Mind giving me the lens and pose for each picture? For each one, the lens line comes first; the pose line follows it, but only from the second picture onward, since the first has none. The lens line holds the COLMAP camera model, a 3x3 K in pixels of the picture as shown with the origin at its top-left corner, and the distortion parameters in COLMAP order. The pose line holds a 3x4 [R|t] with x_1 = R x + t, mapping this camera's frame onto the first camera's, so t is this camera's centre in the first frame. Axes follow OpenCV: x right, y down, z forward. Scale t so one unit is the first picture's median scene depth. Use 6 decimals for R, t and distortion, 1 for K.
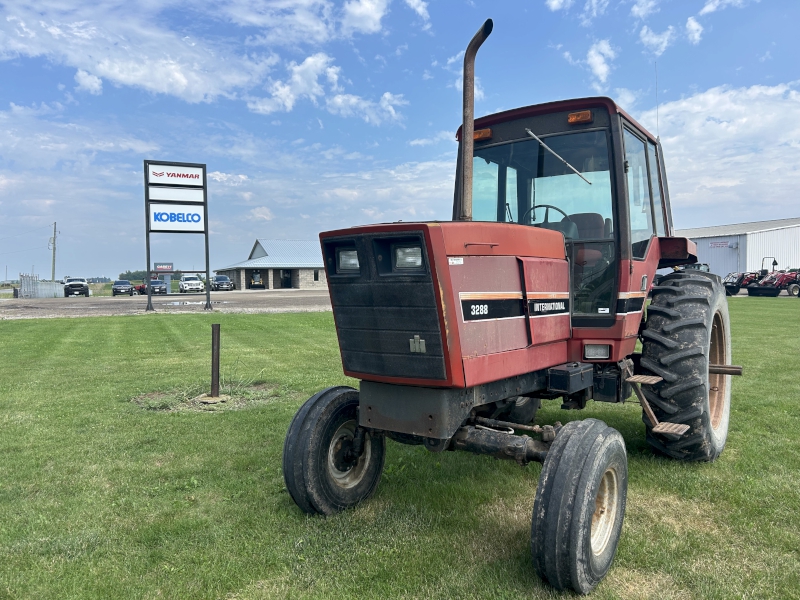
lens RADIAL K [[605.8, 0, 390.9], [0, 605.8, 304.8], [0, 0, 1]] dist [0.038405, -0.040595]
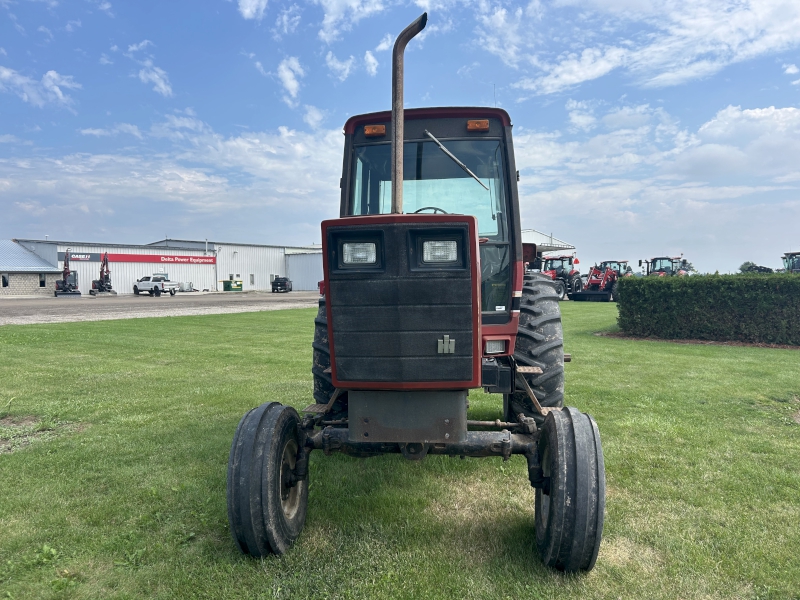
lens RADIAL K [[605.8, 0, 403.5], [0, 605.8, 305.0], [0, 0, 1]] dist [0.038405, -0.040595]
pose [[0.874795, -0.016945, 0.484197, -0.321097], [0.021754, 0.999754, -0.004316, 0.004570], [-0.484005, 0.014309, 0.874948, 0.147318]]
